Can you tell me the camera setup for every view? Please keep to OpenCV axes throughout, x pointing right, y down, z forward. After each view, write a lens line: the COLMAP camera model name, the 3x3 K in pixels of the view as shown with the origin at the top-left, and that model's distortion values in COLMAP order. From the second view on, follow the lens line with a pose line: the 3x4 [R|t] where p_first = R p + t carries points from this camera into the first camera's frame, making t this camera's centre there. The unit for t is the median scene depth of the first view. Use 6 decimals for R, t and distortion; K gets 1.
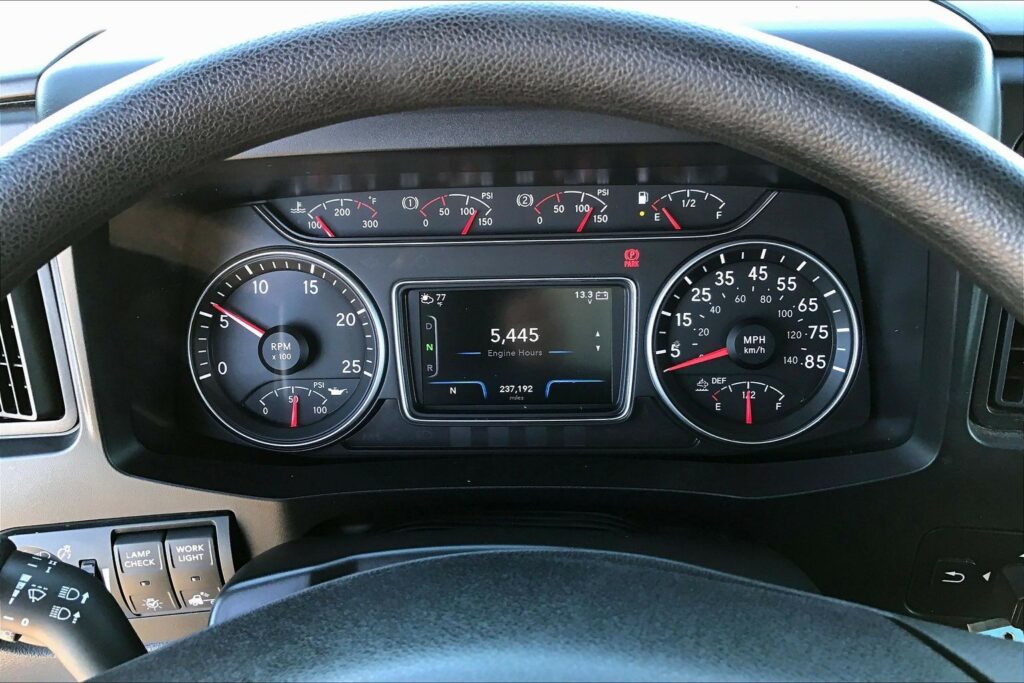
lens RADIAL K [[972.7, 0, 508.1], [0, 972.7, 341.4], [0, 0, 1]] dist [0.053313, -0.073969]
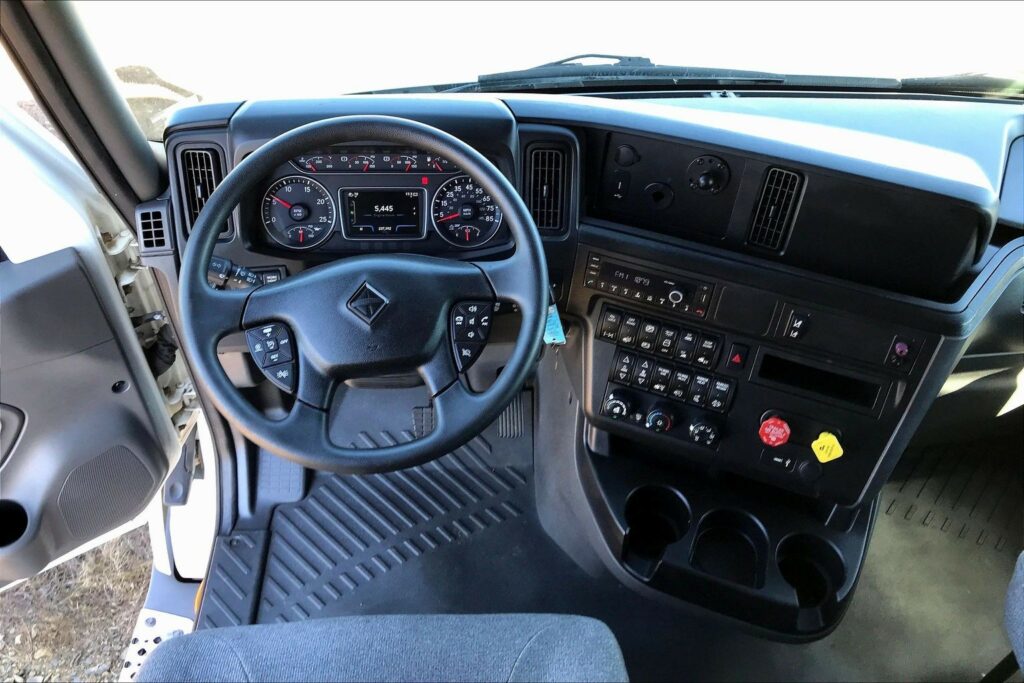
lens RADIAL K [[972.7, 0, 538.2], [0, 972.7, 344.0], [0, 0, 1]] dist [0.053313, -0.073969]
pose [[0.993088, -0.004839, 0.117275, 0.116799], [-0.005811, 0.995897, 0.090306, 0.125457], [-0.117231, -0.090363, 0.988985, -1.830915]]
